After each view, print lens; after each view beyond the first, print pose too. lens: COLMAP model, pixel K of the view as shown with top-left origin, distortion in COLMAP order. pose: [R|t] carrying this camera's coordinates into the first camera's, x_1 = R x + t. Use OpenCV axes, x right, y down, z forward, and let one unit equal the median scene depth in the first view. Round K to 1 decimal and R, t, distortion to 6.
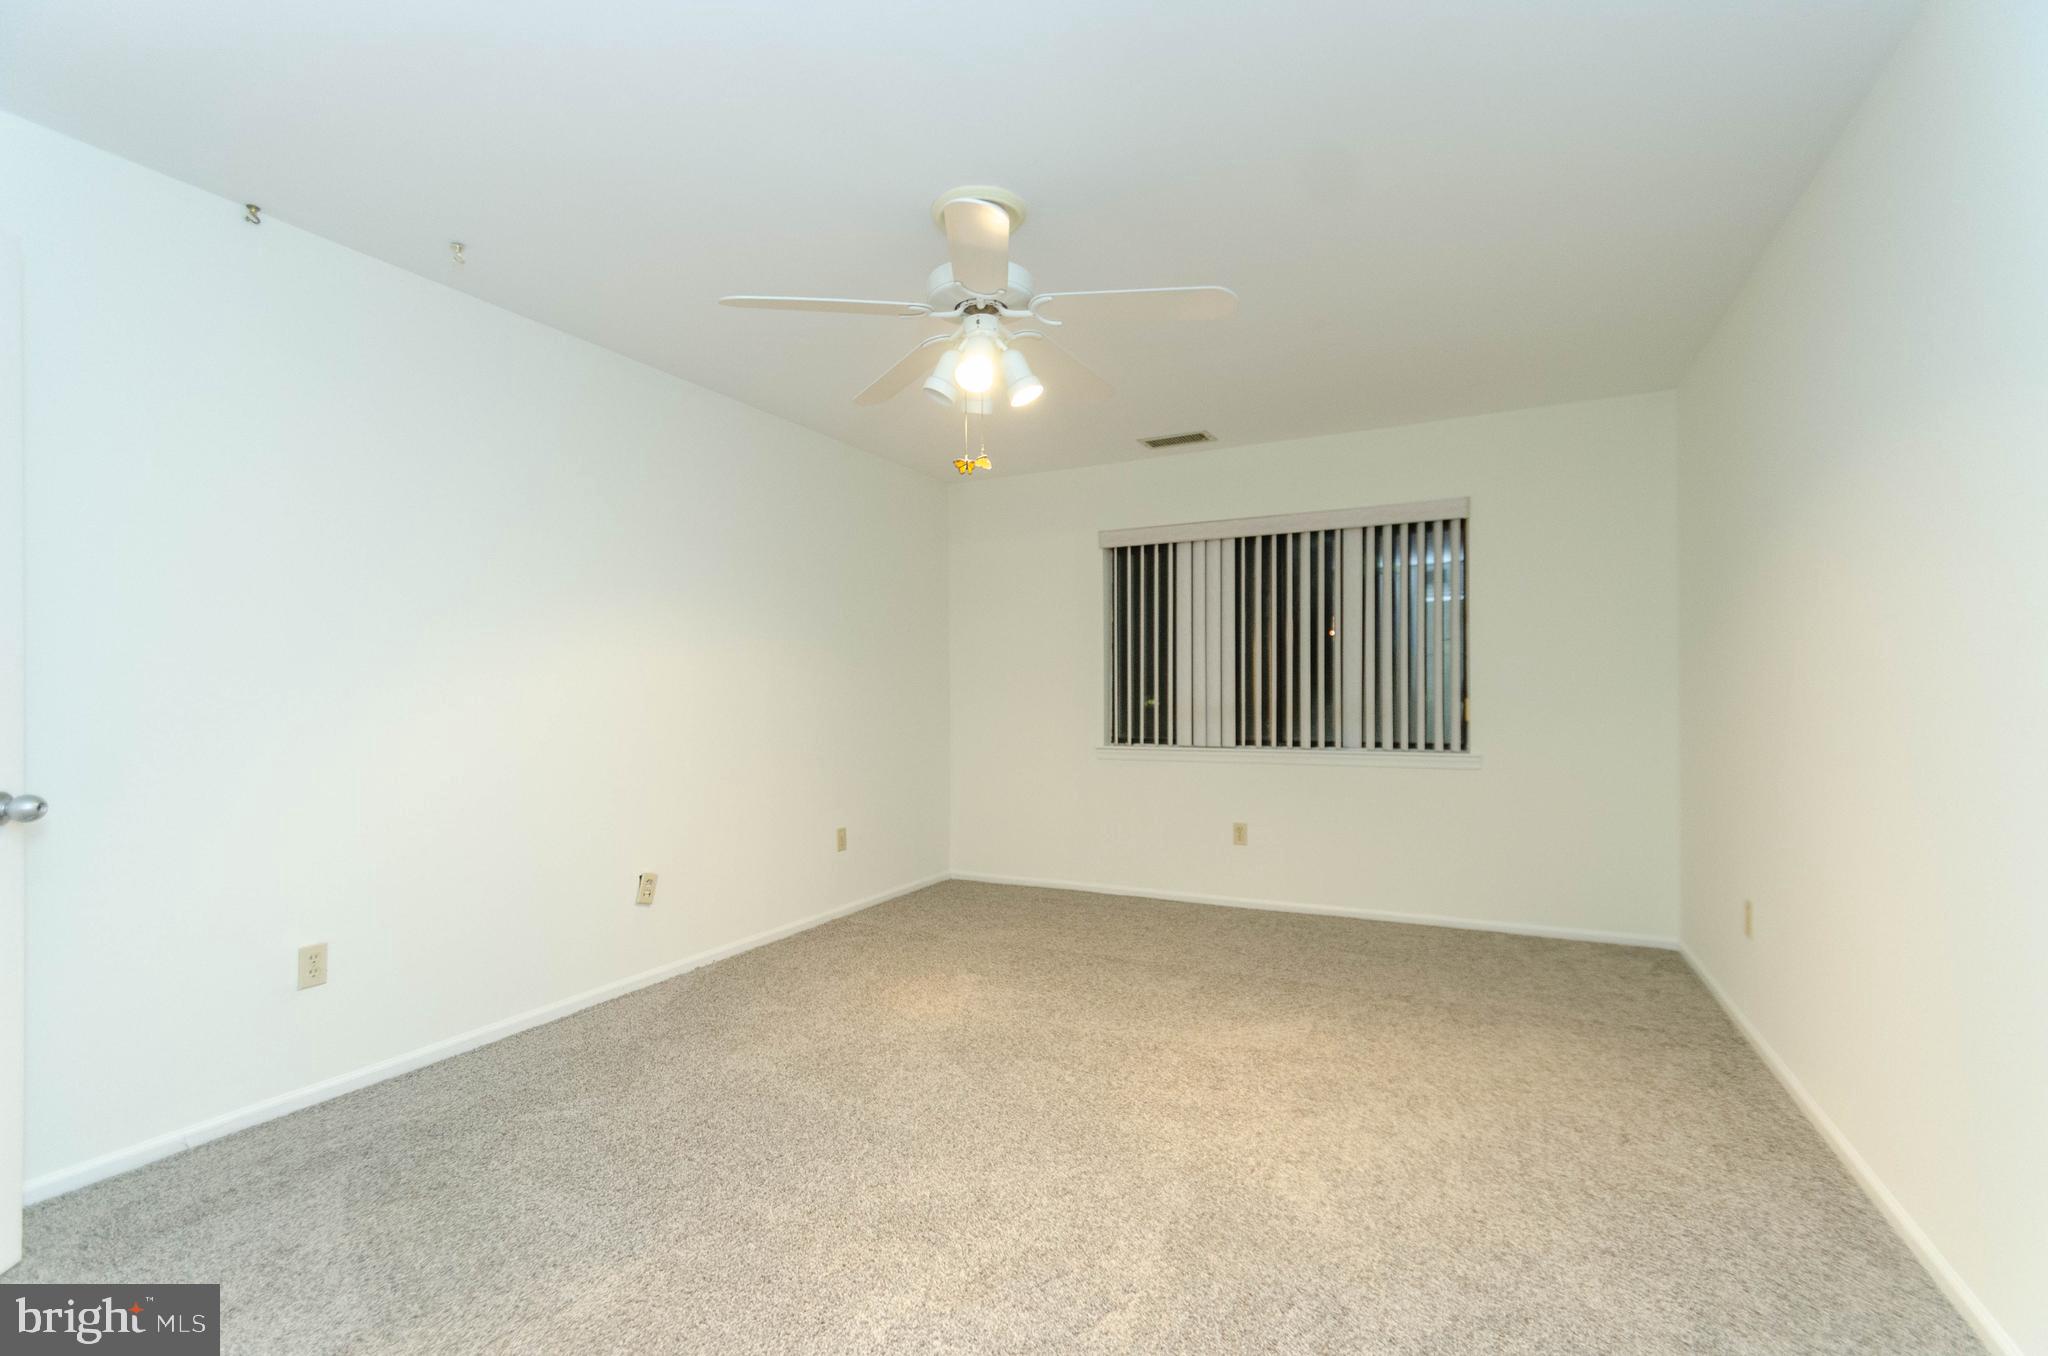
lens RADIAL K [[899.9, 0, 1010.9], [0, 899.9, 681.9], [0, 0, 1]] dist [0.005576, -0.001018]
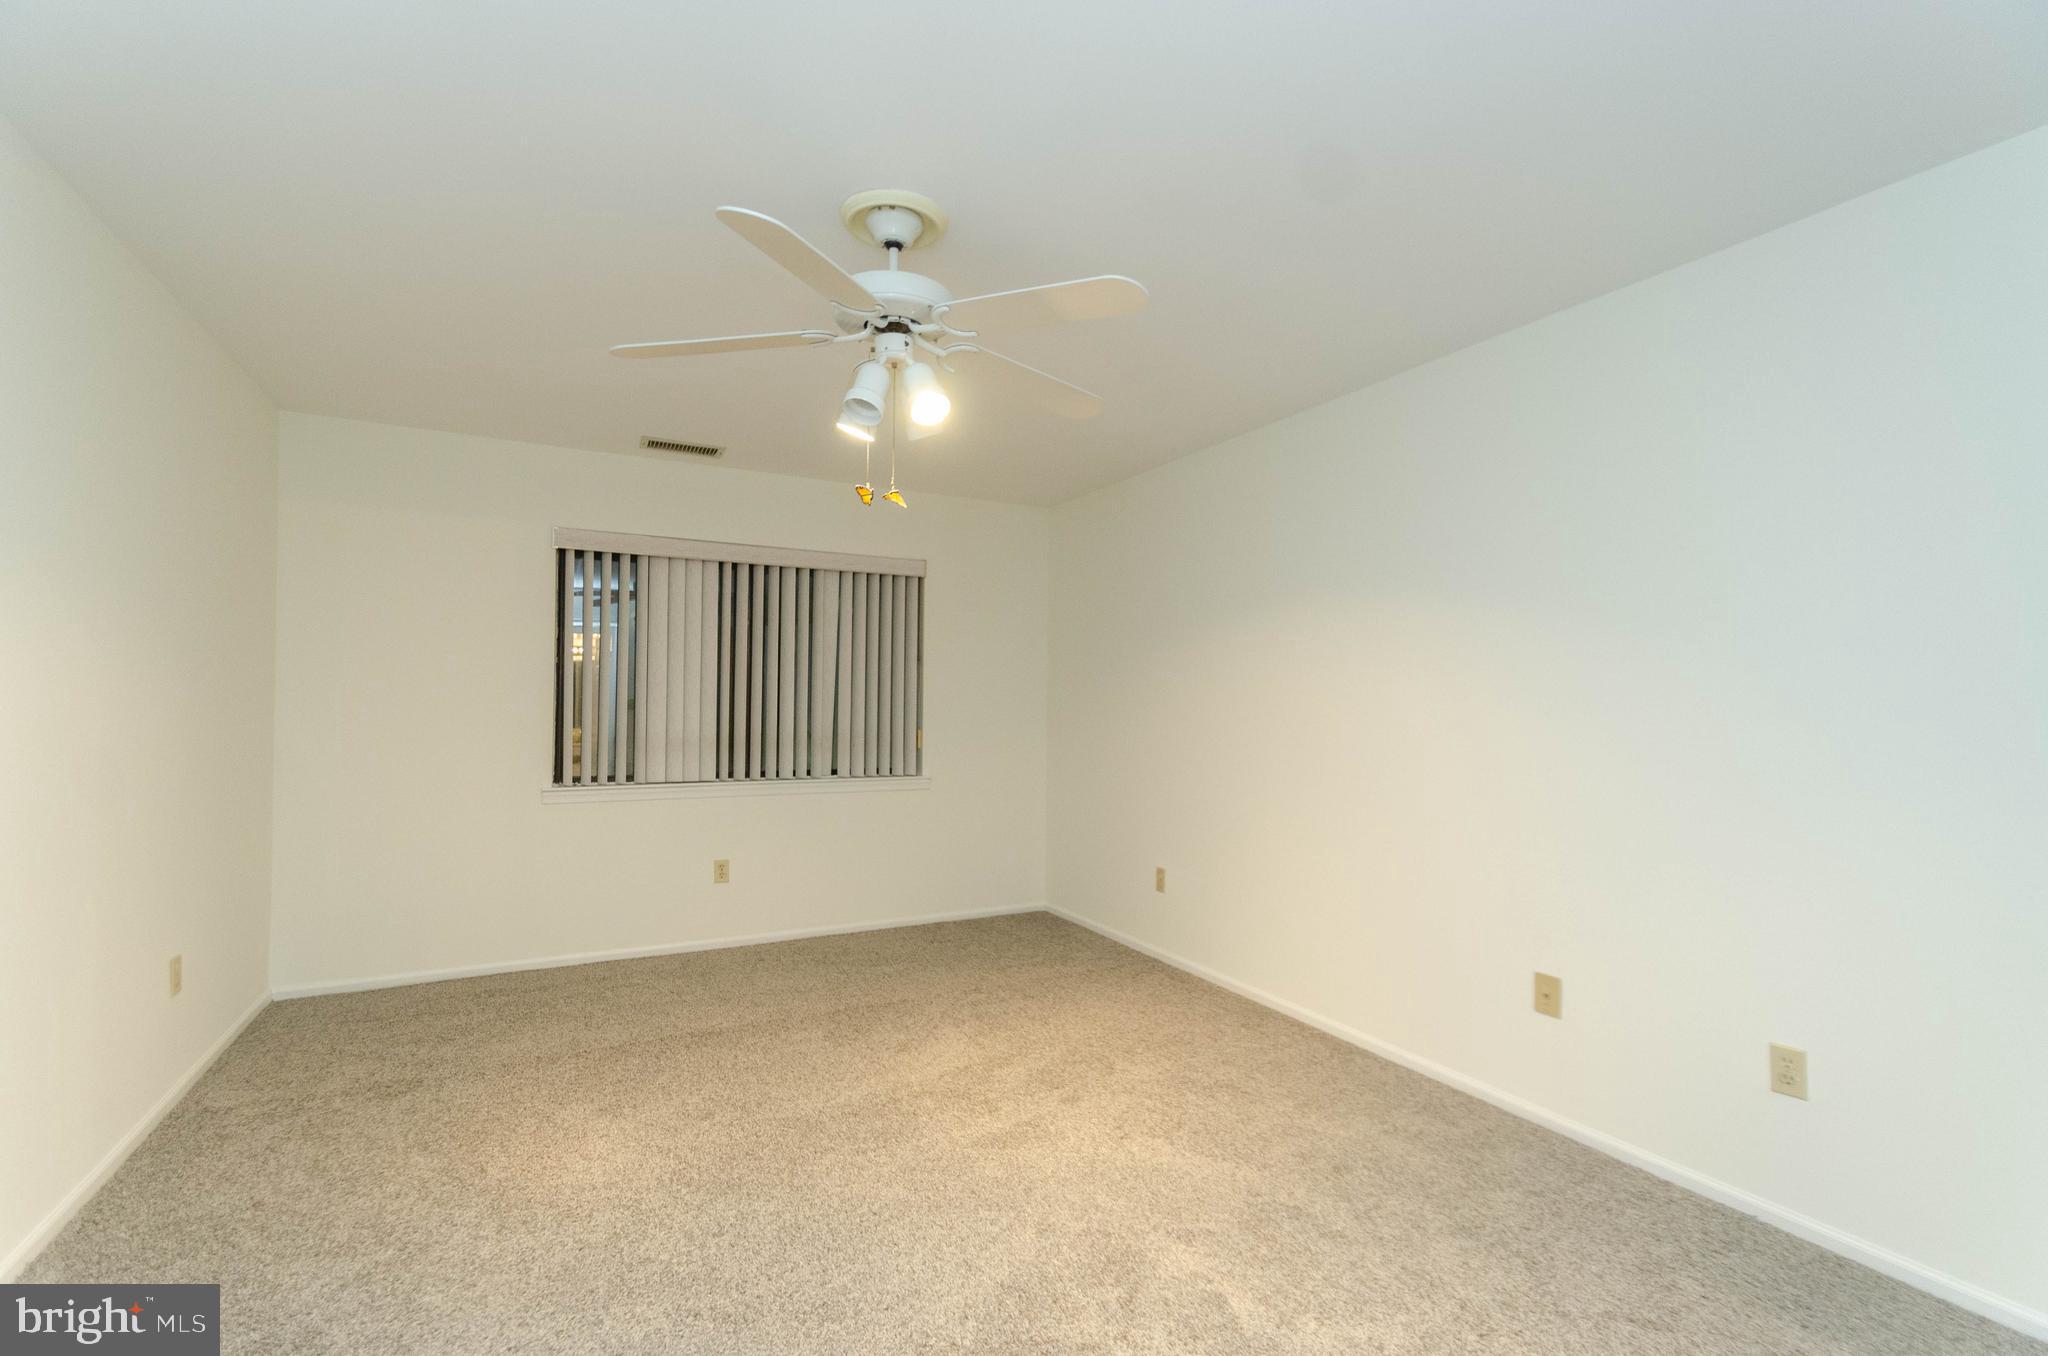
lens RADIAL K [[899.9, 0, 1011.6], [0, 899.9, 691.9], [0, 0, 1]] dist [0.005576, -0.001018]
pose [[0.584731, 0.018830, 0.811008, -0.354584], [-0.024364, 0.999687, -0.005645, -0.025158], [-0.810861, -0.016459, 0.585007, 0.197233]]
